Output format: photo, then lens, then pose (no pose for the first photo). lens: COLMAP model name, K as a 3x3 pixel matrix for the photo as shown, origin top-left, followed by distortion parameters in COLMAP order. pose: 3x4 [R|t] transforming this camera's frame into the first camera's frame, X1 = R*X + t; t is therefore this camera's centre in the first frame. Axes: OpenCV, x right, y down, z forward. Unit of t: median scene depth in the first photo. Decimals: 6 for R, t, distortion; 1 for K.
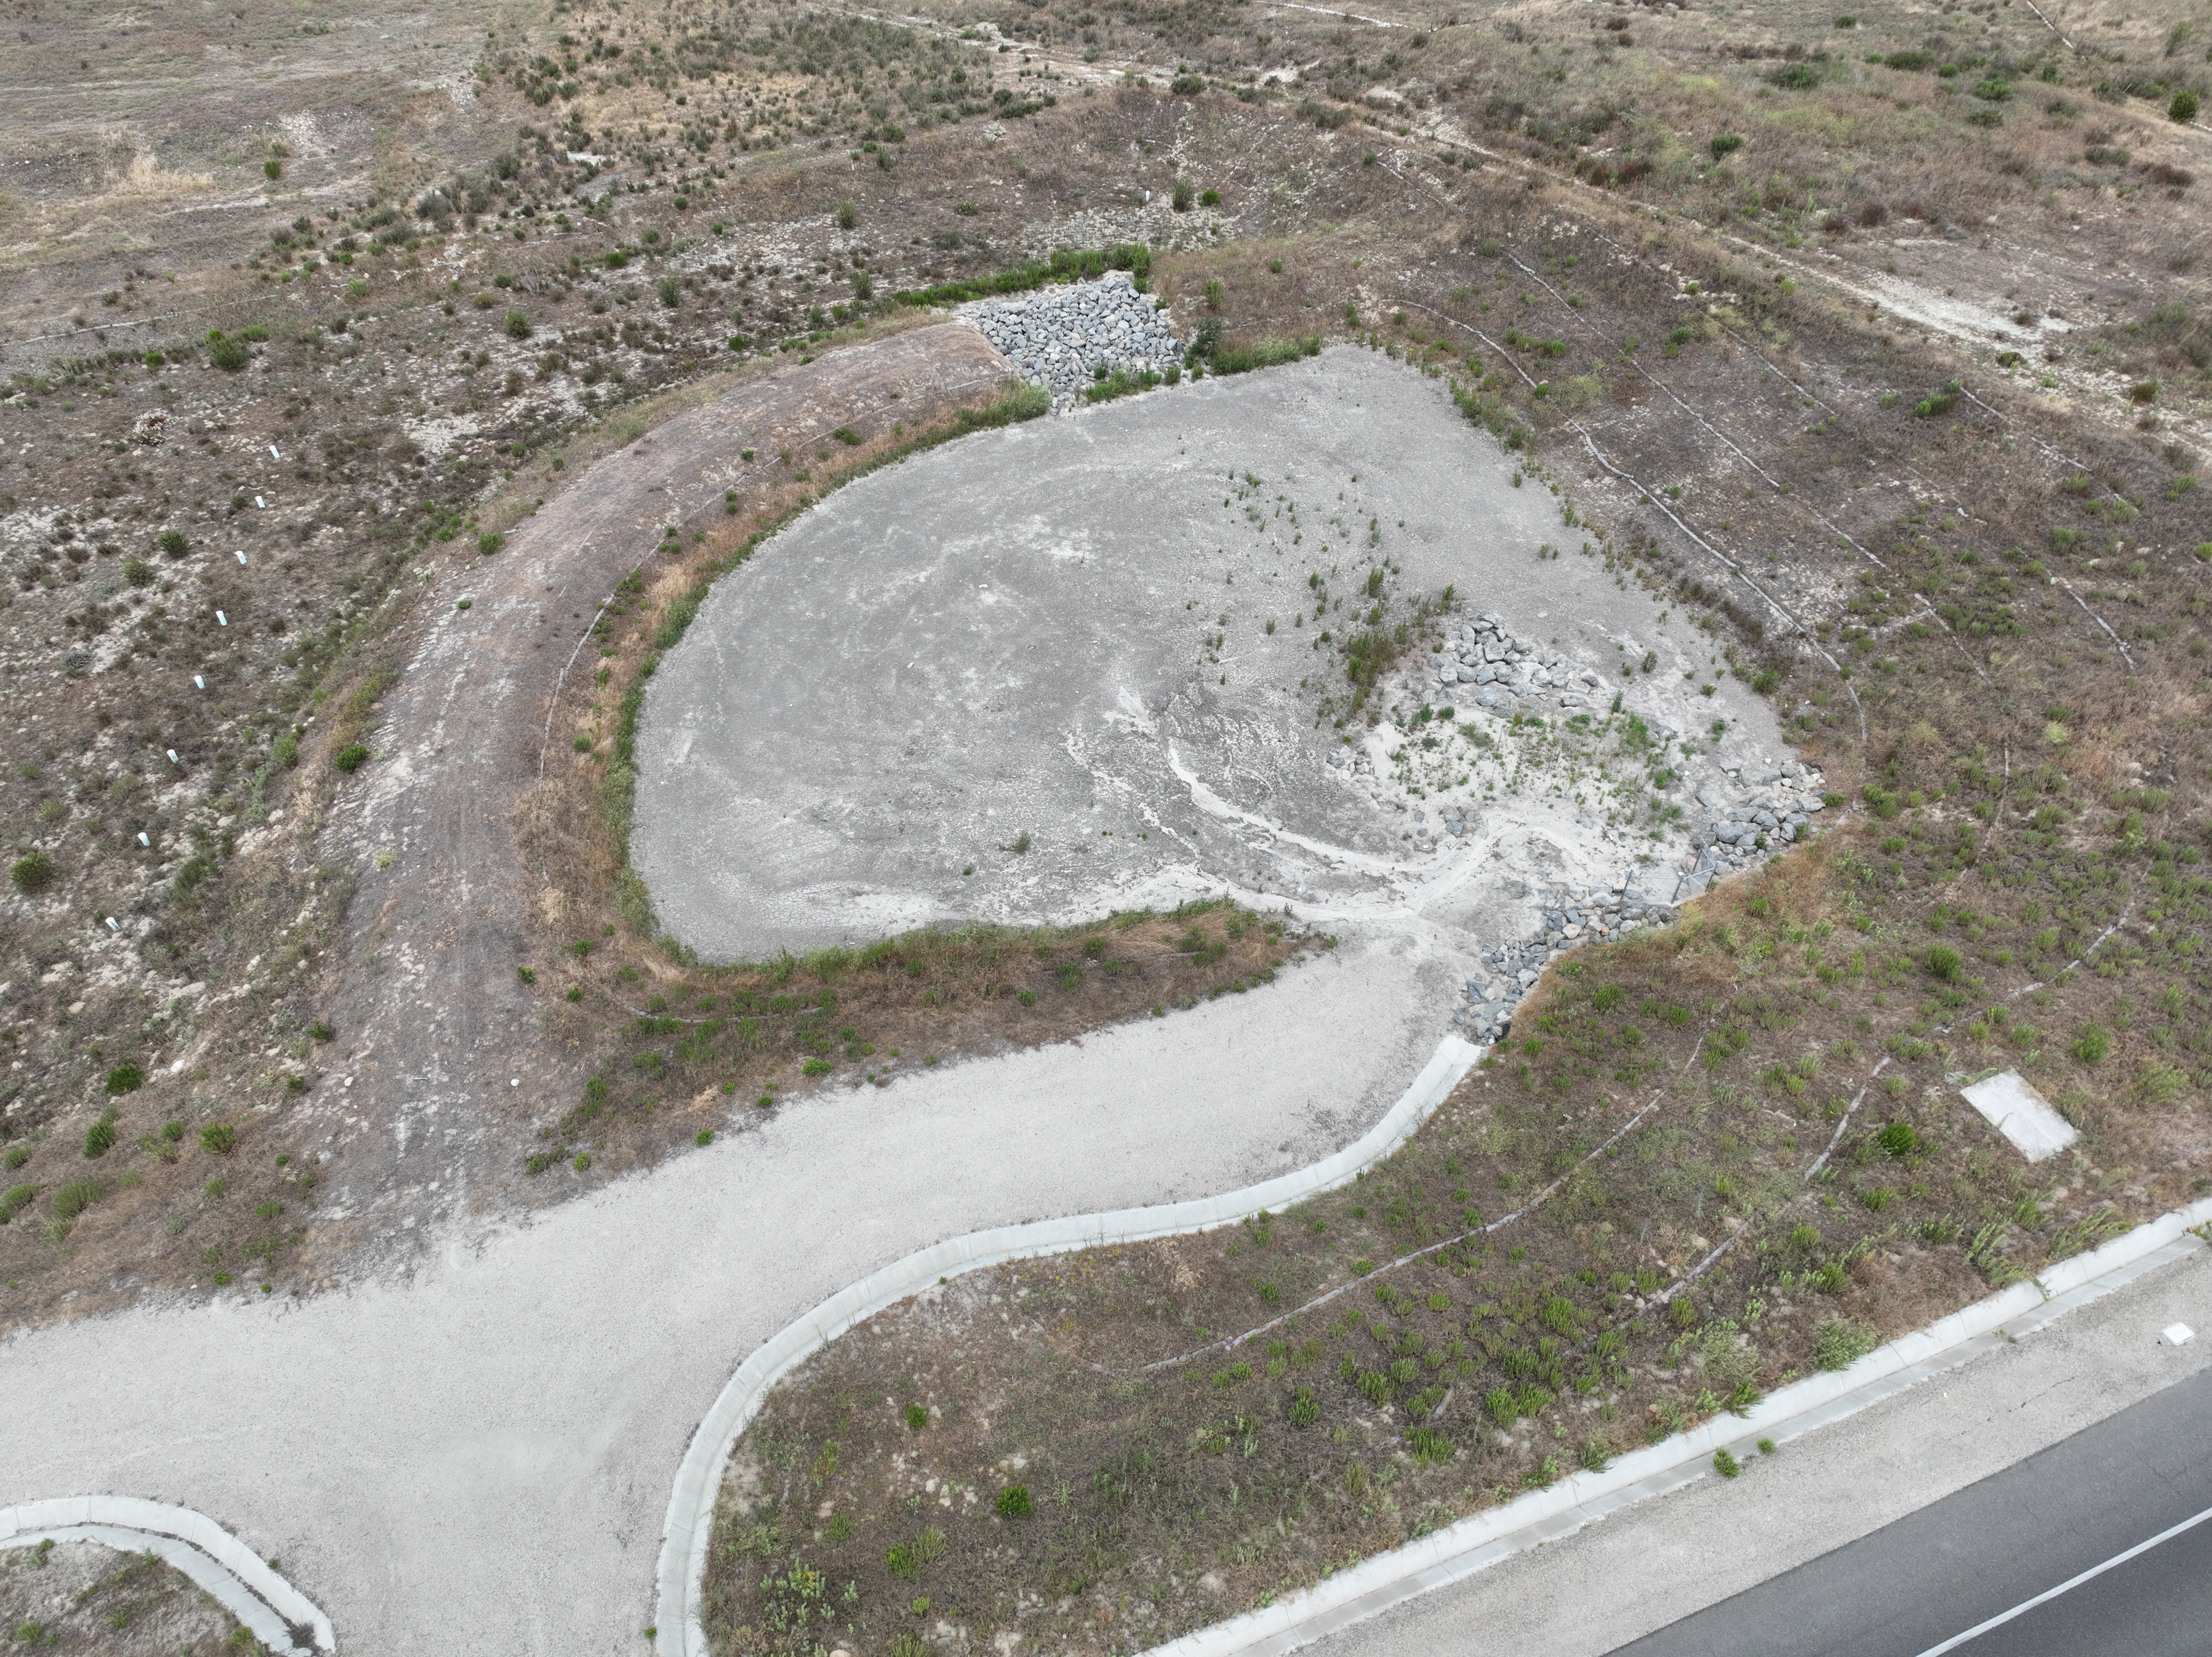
lens RADIAL K [[1550.2, 0, 1113.7], [0, 1550.2, 819.6], [0, 0, 1]] dist [0.001934, 0.010867]
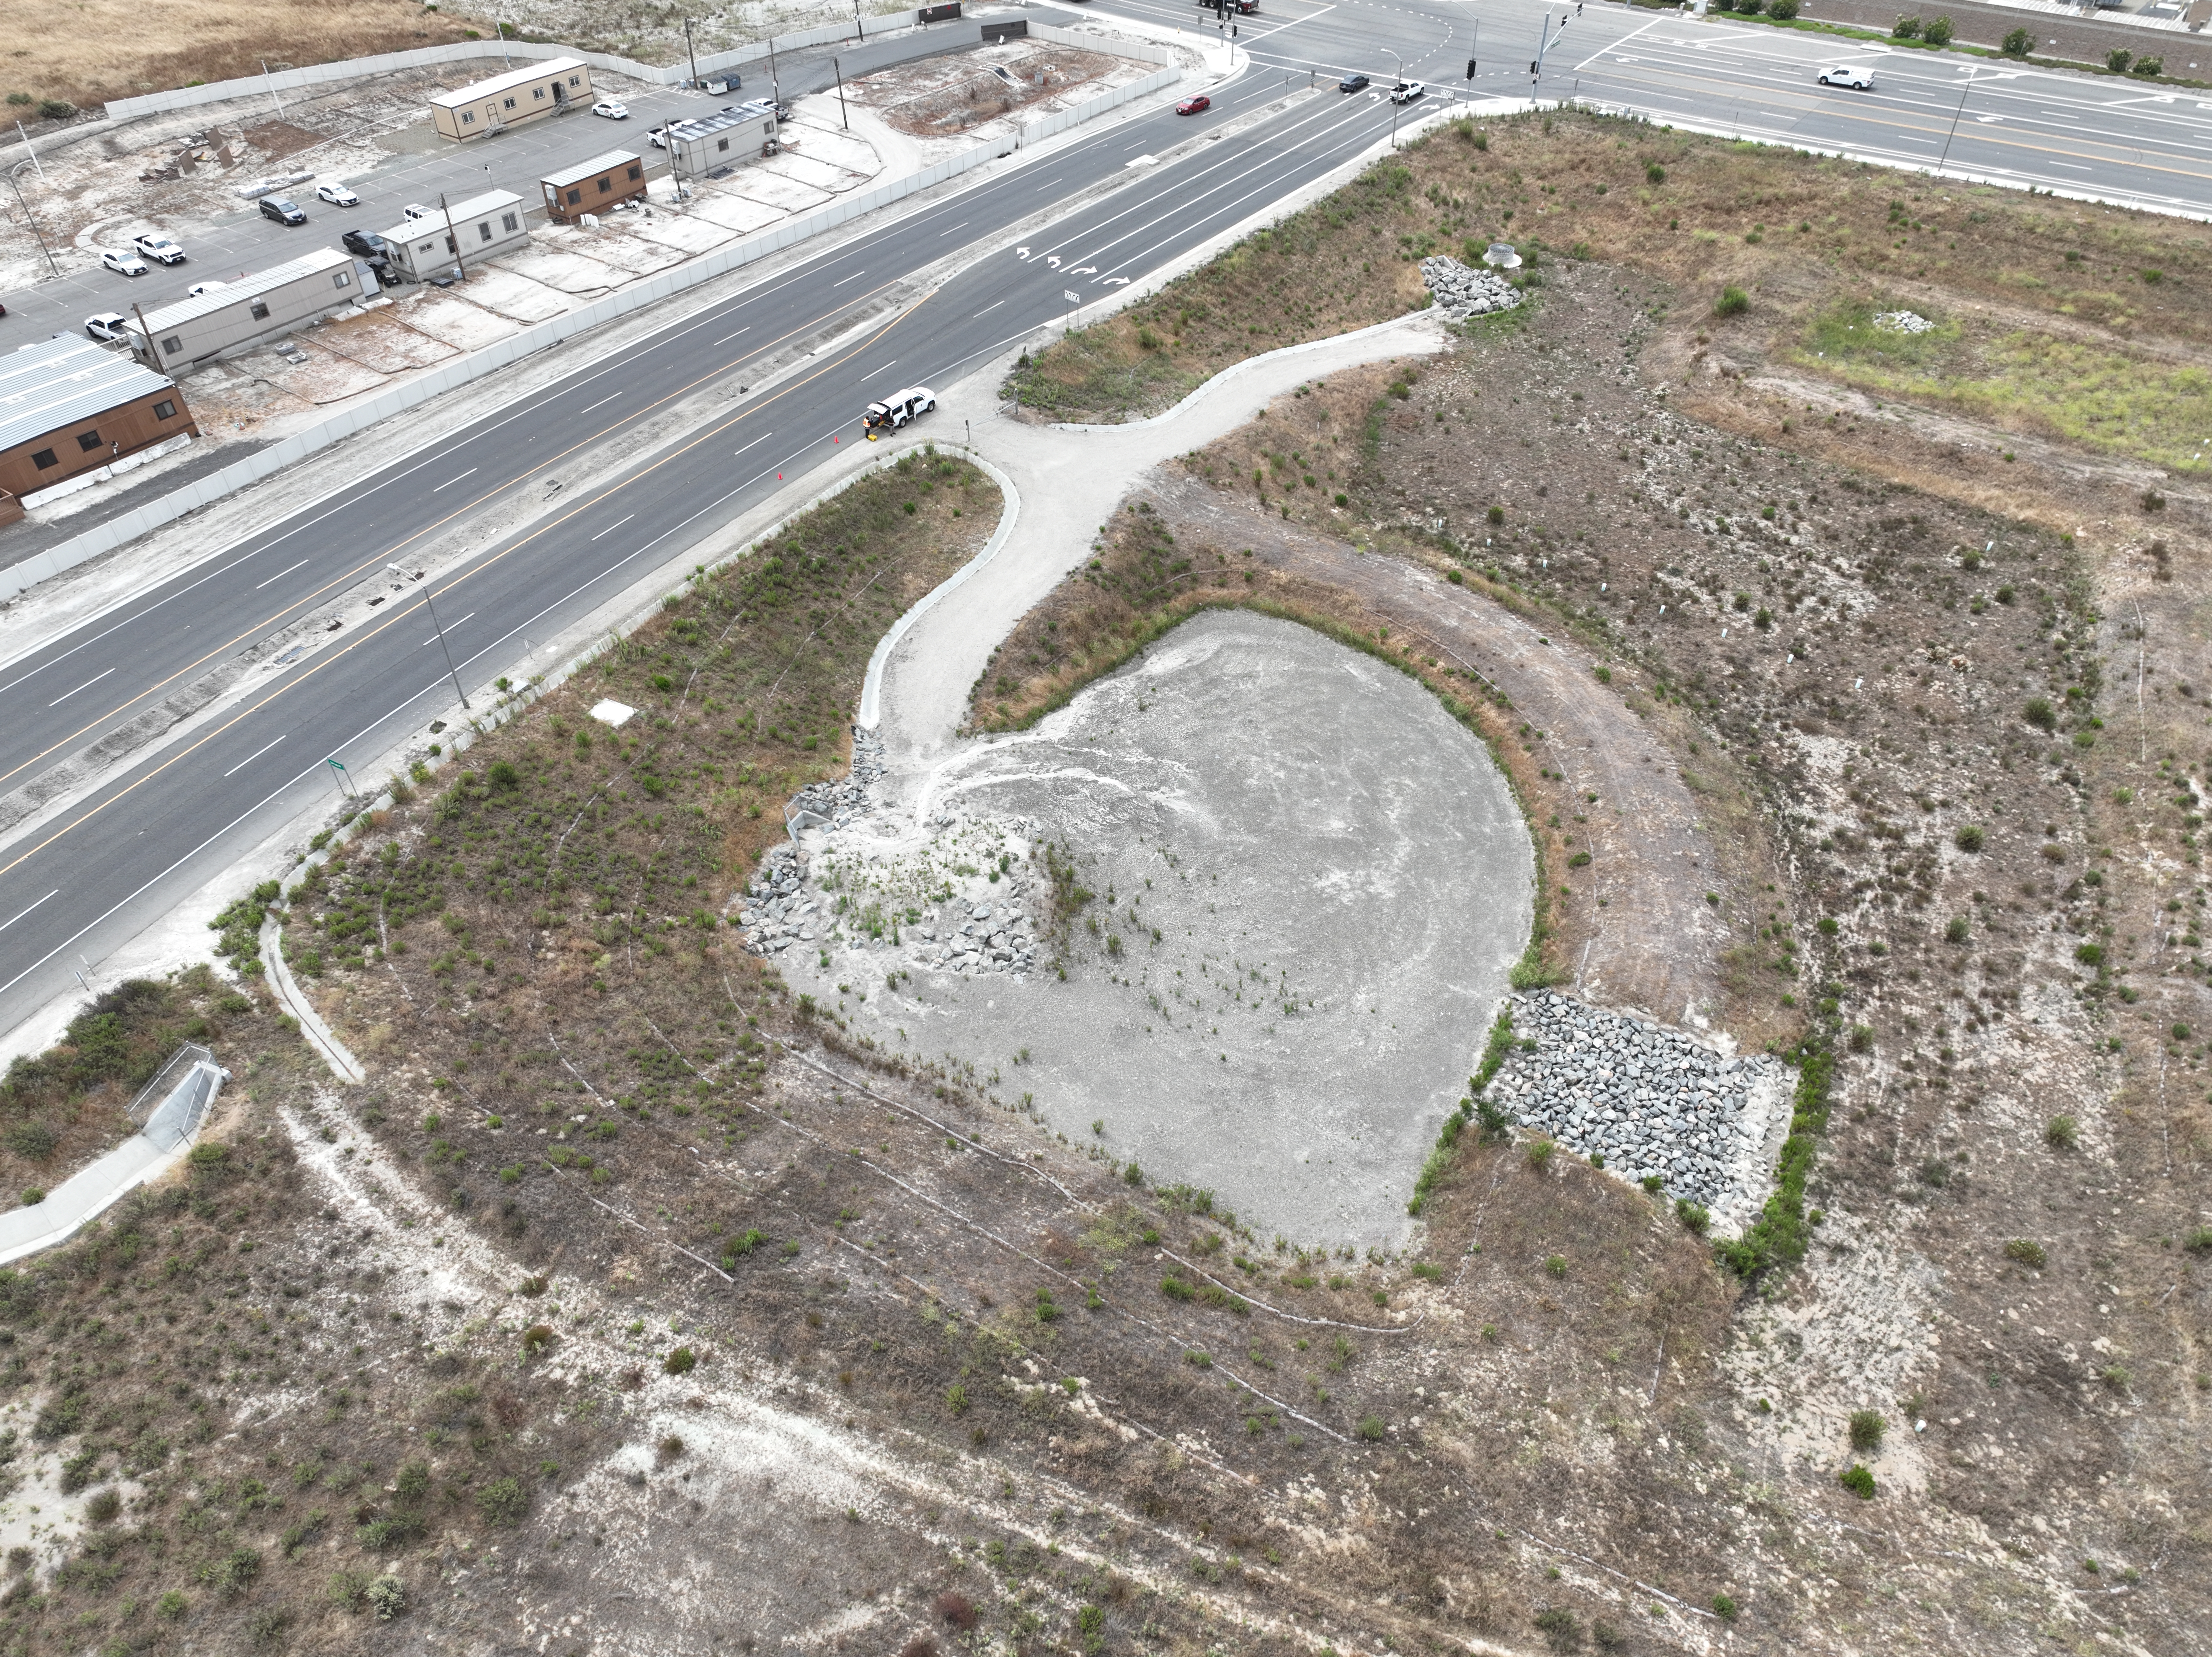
lens RADIAL K [[1521.5, 0, 1109.8], [0, 1521.5, 858.1], [0, 0, 1]] dist [-0.009935, 0.025339]
pose [[-0.782642, 0.434653, -0.445587, 0.628761], [-0.431686, 0.136730, 0.891601, -1.147197], [0.448462, 0.890158, 0.080623, 0.776283]]
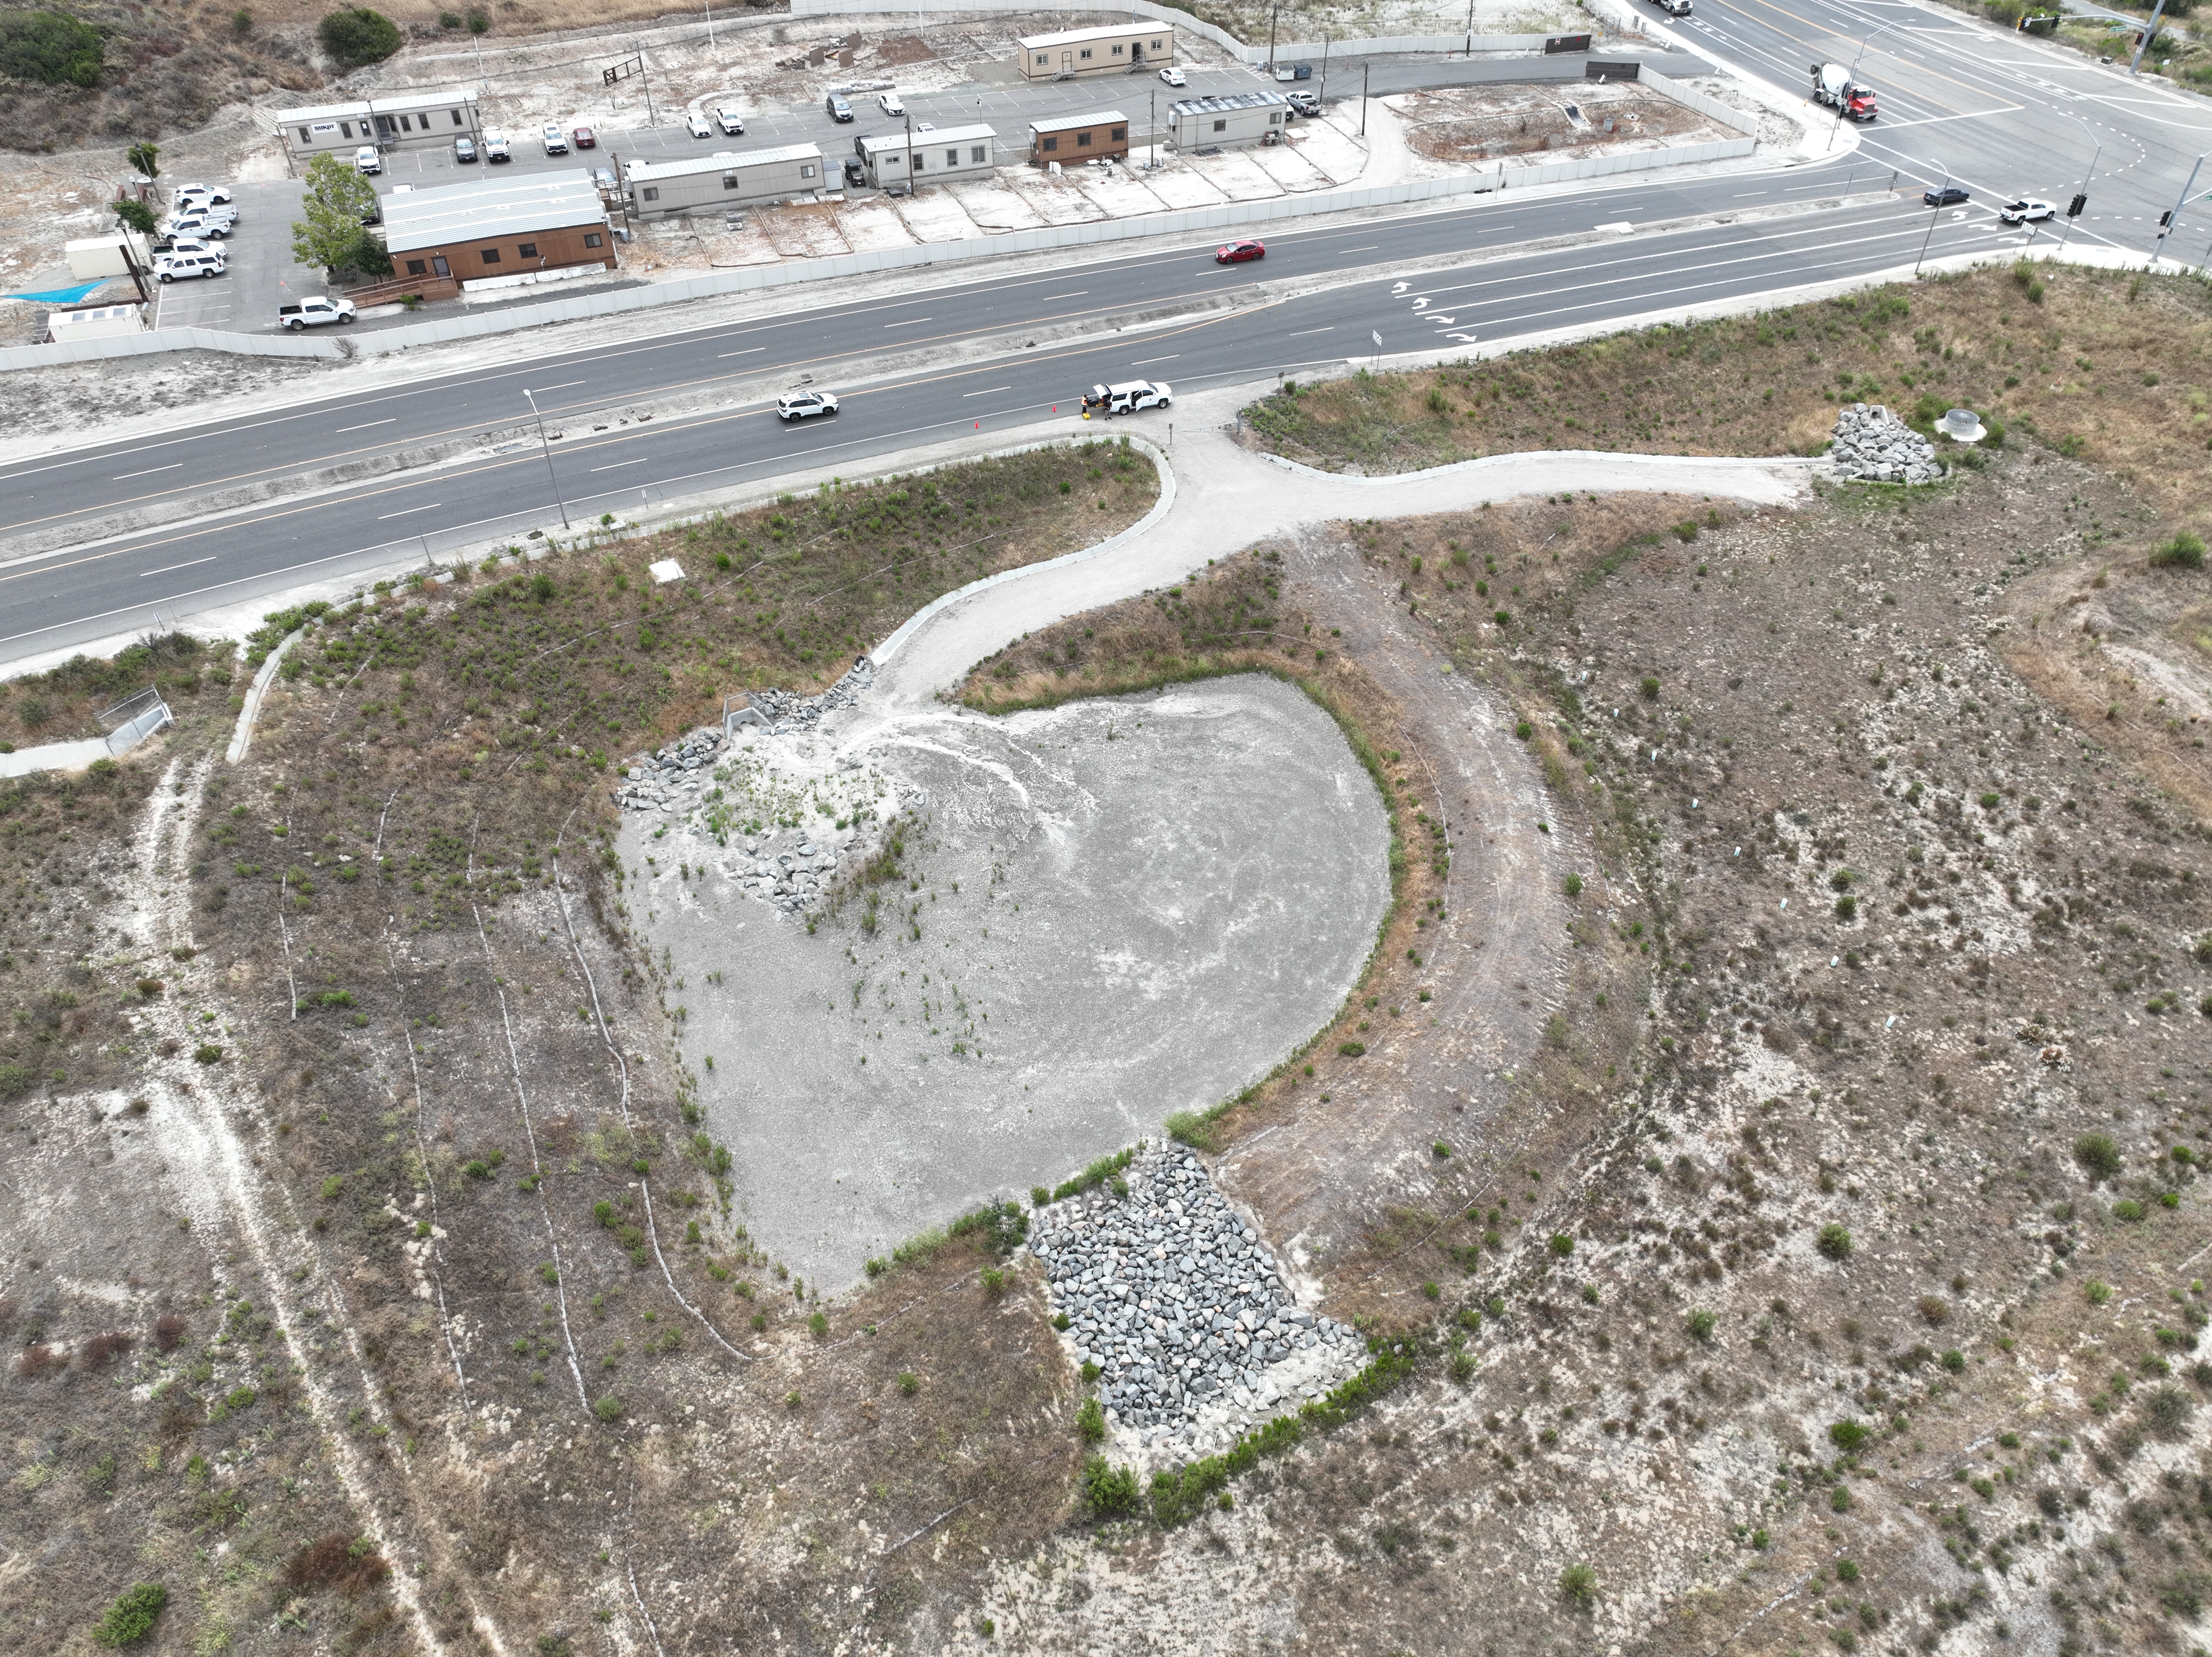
lens RADIAL K [[1521.5, 0, 1109.8], [0, 1521.5, 858.1], [0, 0, 1]] dist [-0.009935, 0.025339]
pose [[-0.995700, 0.070512, -0.060083, 0.040996], [-0.057751, 0.034652, 0.997729, -1.293632], [0.072433, 0.996909, -0.030431, 0.923799]]
